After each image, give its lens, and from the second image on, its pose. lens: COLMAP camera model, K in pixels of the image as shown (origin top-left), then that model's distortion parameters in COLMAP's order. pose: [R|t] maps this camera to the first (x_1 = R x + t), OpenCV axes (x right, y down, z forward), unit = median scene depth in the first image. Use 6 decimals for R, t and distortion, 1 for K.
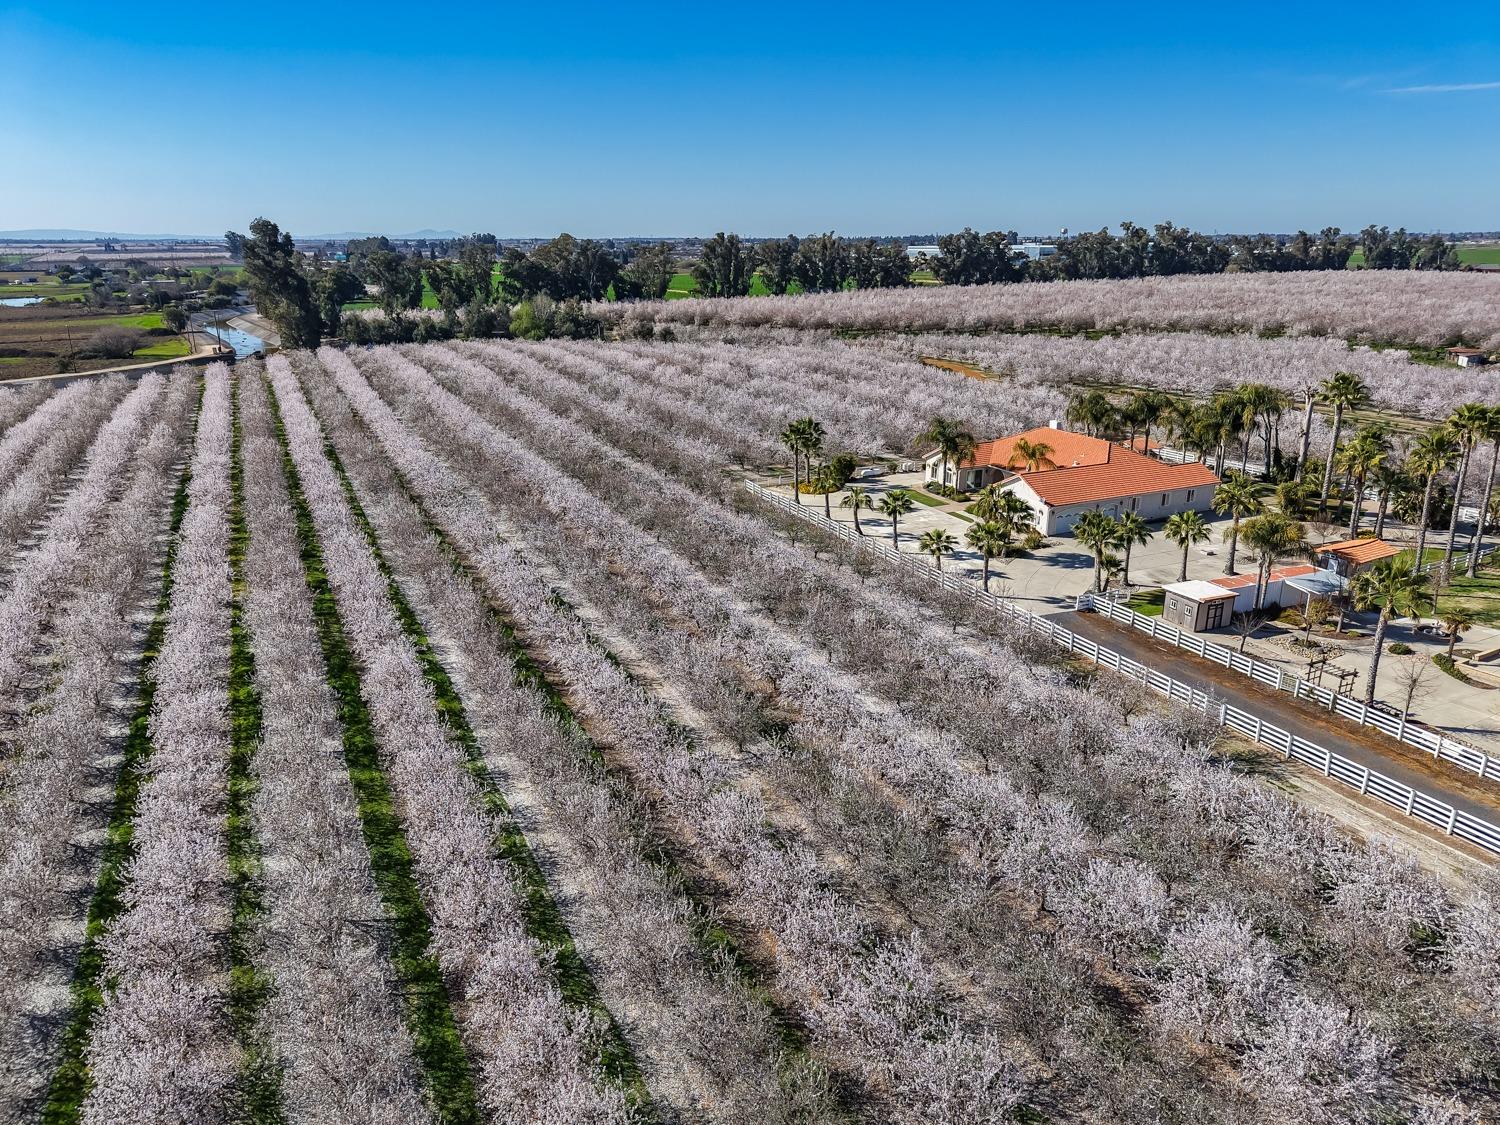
lens RADIAL K [[1015.3, 0, 757.2], [0, 1015.3, 562.9], [0, 0, 1]] dist [0.049064, -0.046310]
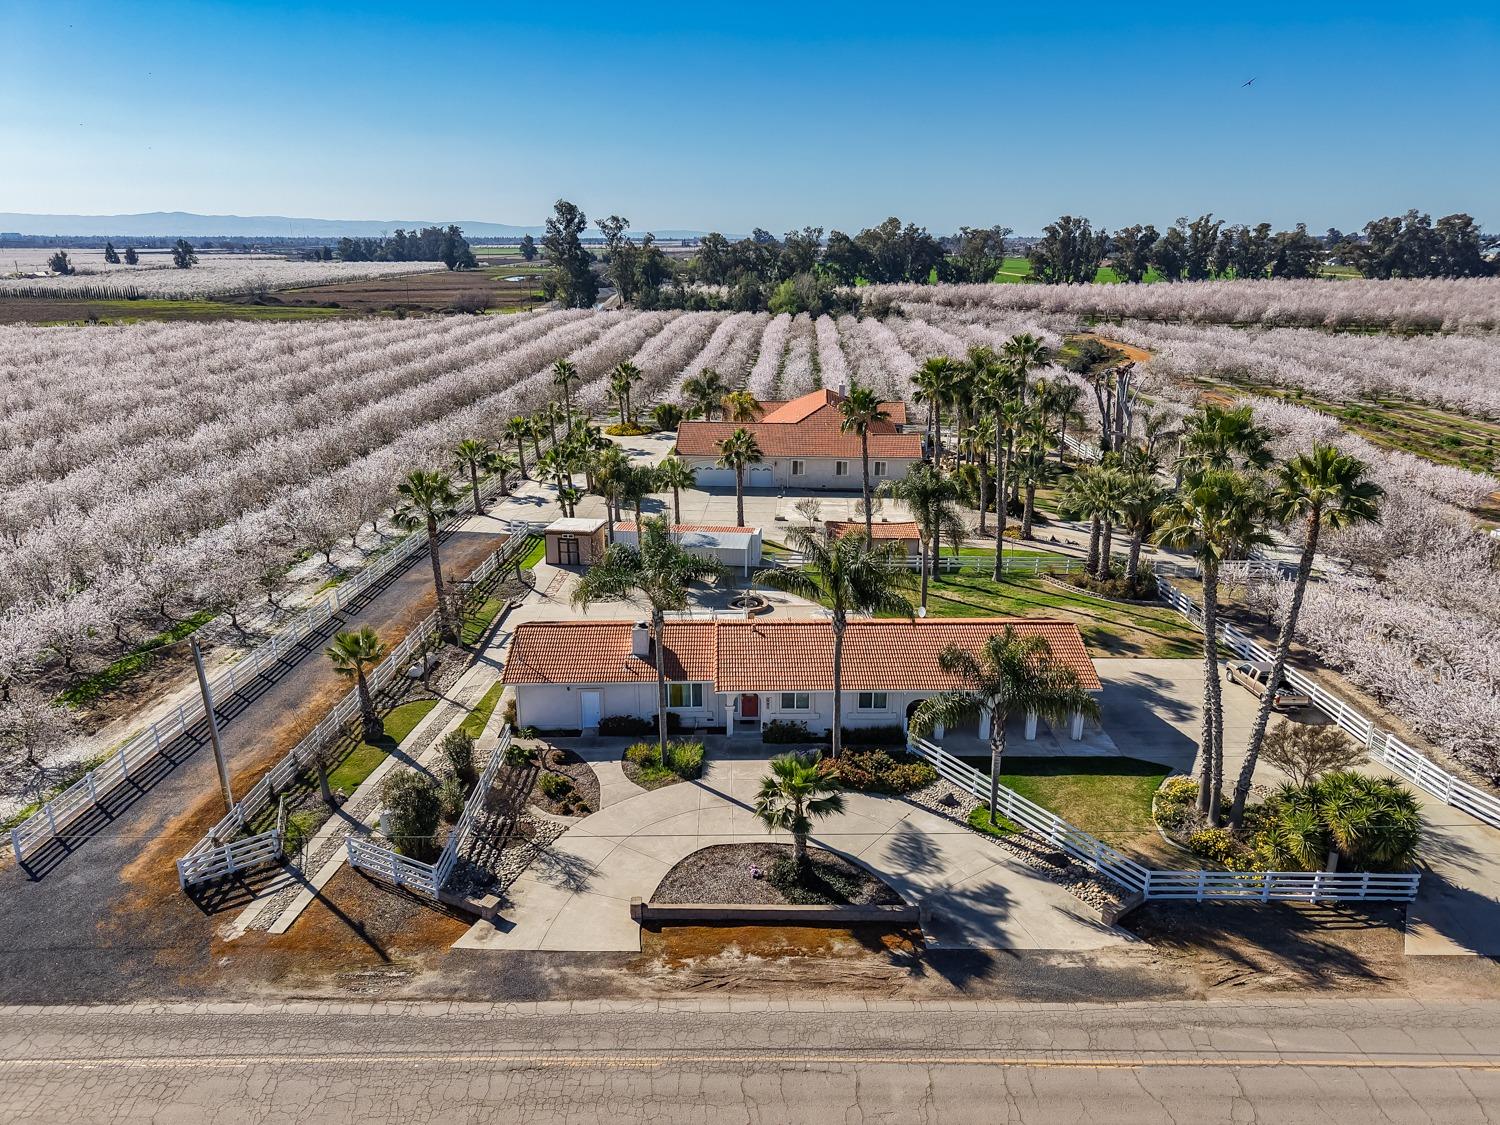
lens RADIAL K [[1015.3, 0, 757.2], [0, 1015.3, 562.9], [0, 0, 1]] dist [0.049064, -0.046310]
pose [[0.868480, 0.154689, -0.470972, 0.289075], [-0.153962, 0.987253, 0.040350, 0.000602], [0.471210, 0.037469, 0.881225, 0.052305]]
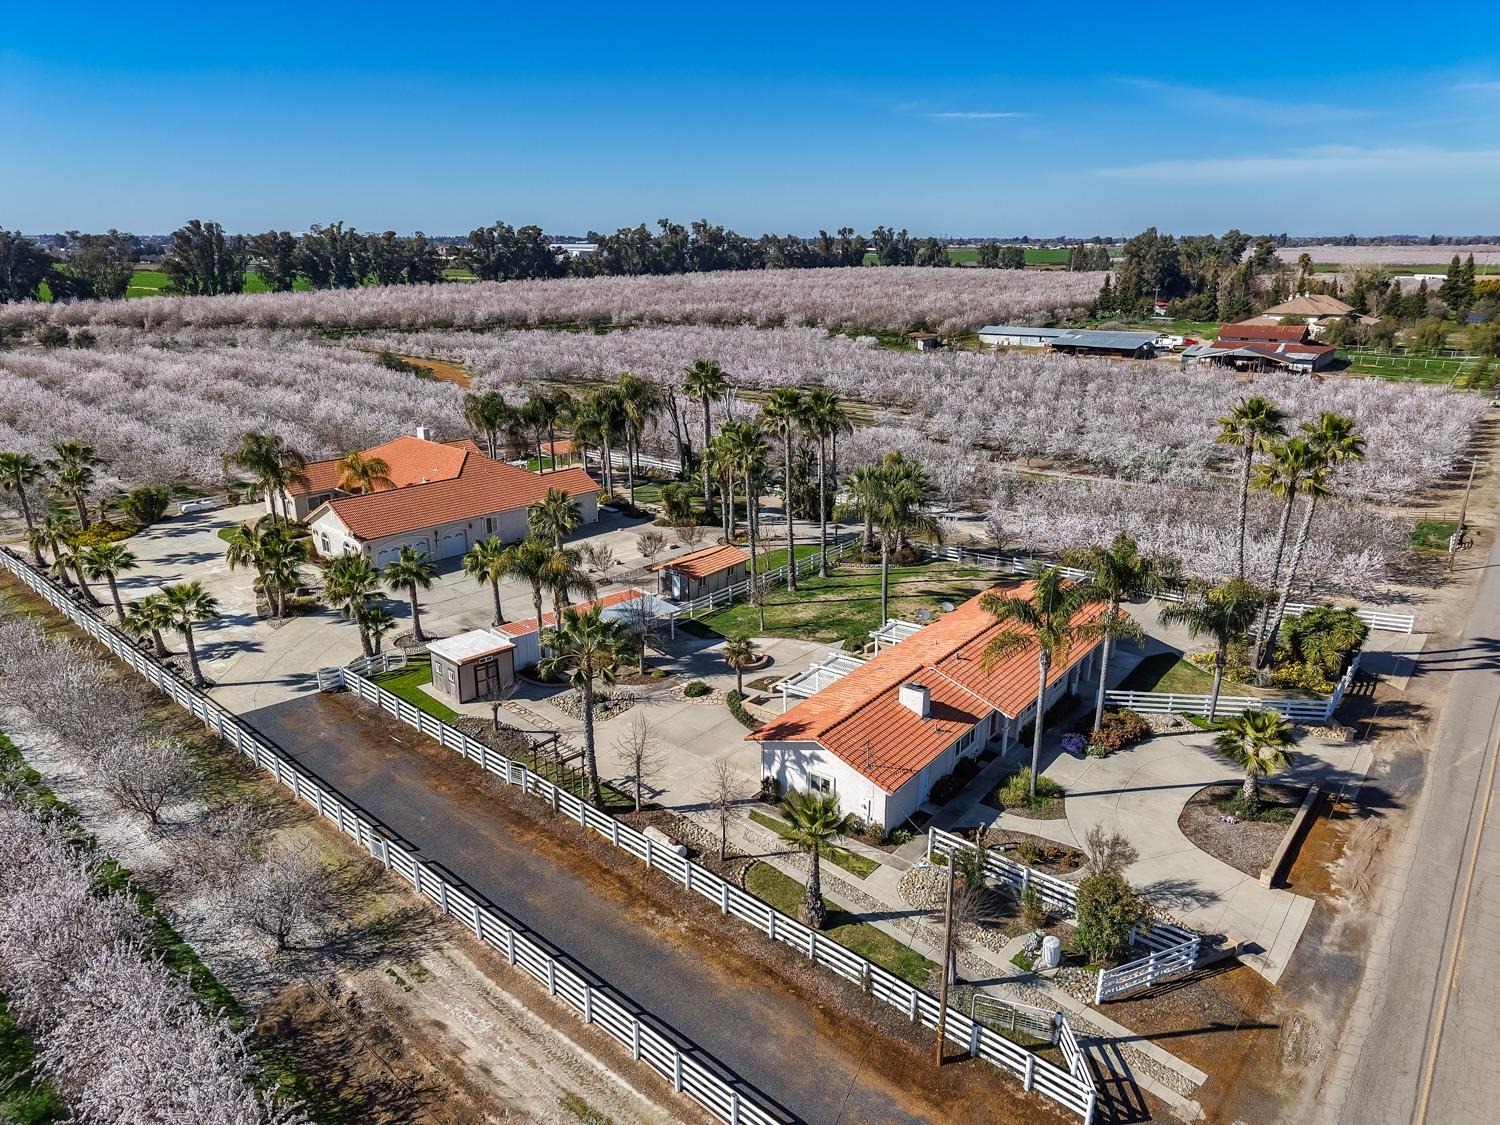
lens RADIAL K [[1015.3, 0, 757.2], [0, 1015.3, 562.9], [0, 0, 1]] dist [0.049064, -0.046310]
pose [[0.927352, -0.108946, 0.357980, 0.084059], [0.108843, 0.993847, 0.020504, -0.006360], [-0.358012, 0.019949, 0.933504, 0.046043]]
